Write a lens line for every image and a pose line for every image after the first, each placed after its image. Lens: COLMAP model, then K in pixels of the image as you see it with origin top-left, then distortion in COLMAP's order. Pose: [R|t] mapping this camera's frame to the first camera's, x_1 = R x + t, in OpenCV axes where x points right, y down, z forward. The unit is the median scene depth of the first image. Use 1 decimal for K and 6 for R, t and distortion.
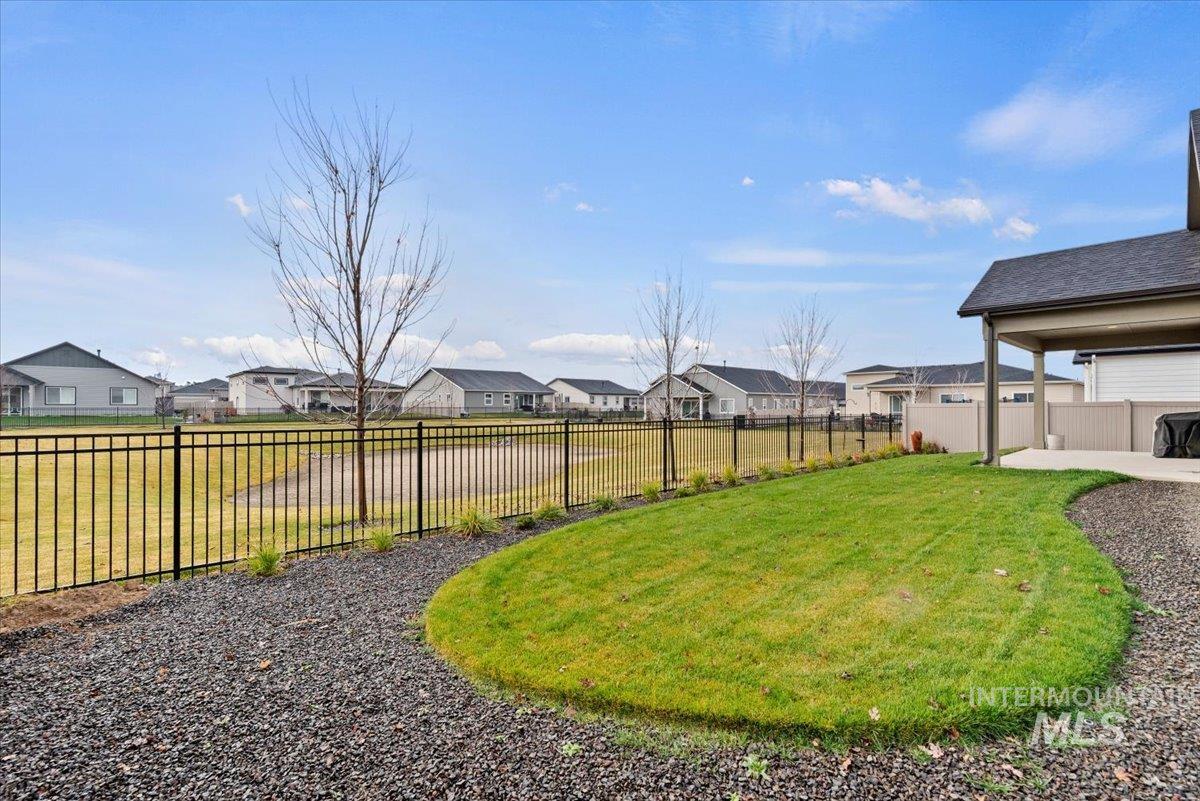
lens RADIAL K [[529.3, 0, 606.6], [0, 529.3, 401.4], [0, 0, 1]] dist [0.004189, -0.000590]
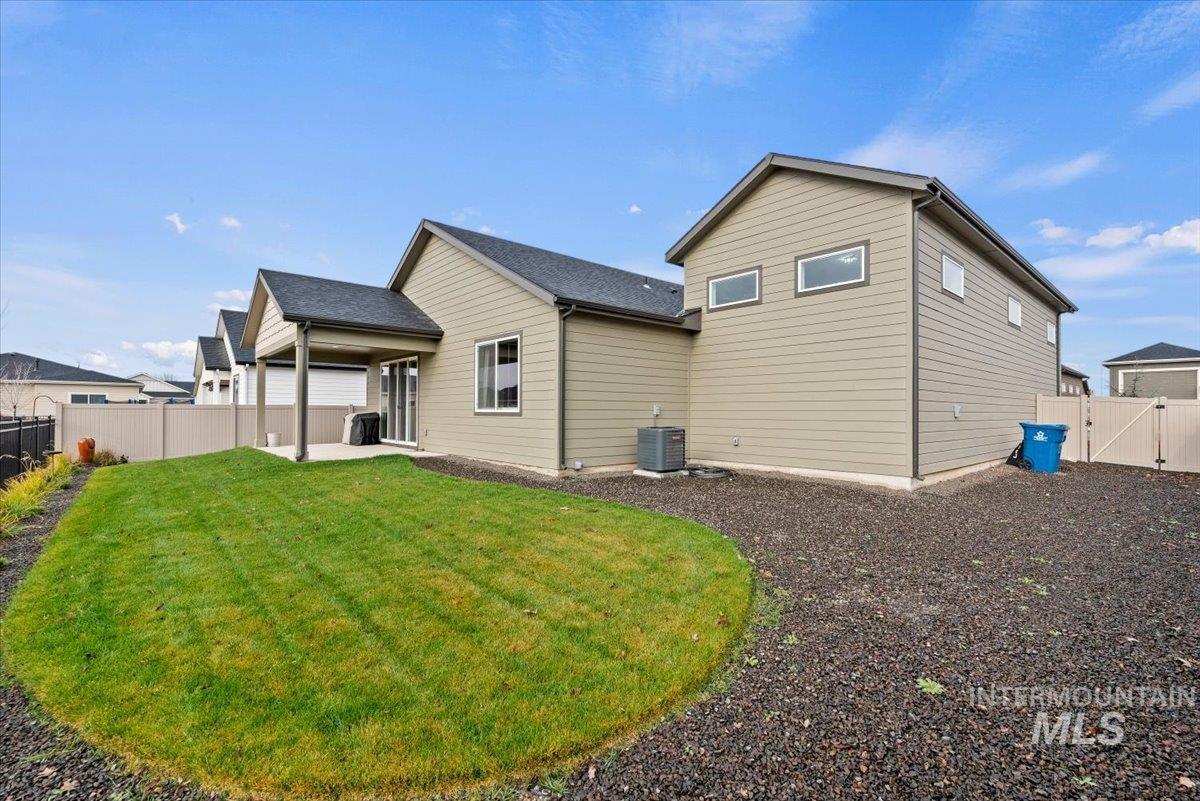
lens RADIAL K [[529.3, 0, 606.4], [0, 529.3, 408.5], [0, 0, 1]] dist [0.004189, -0.000590]
pose [[0.025997, 0.005815, 0.999645, -0.689781], [-0.012015, 0.999913, -0.005504, 0.019812], [-0.999590, -0.011868, 0.026065, 0.668042]]
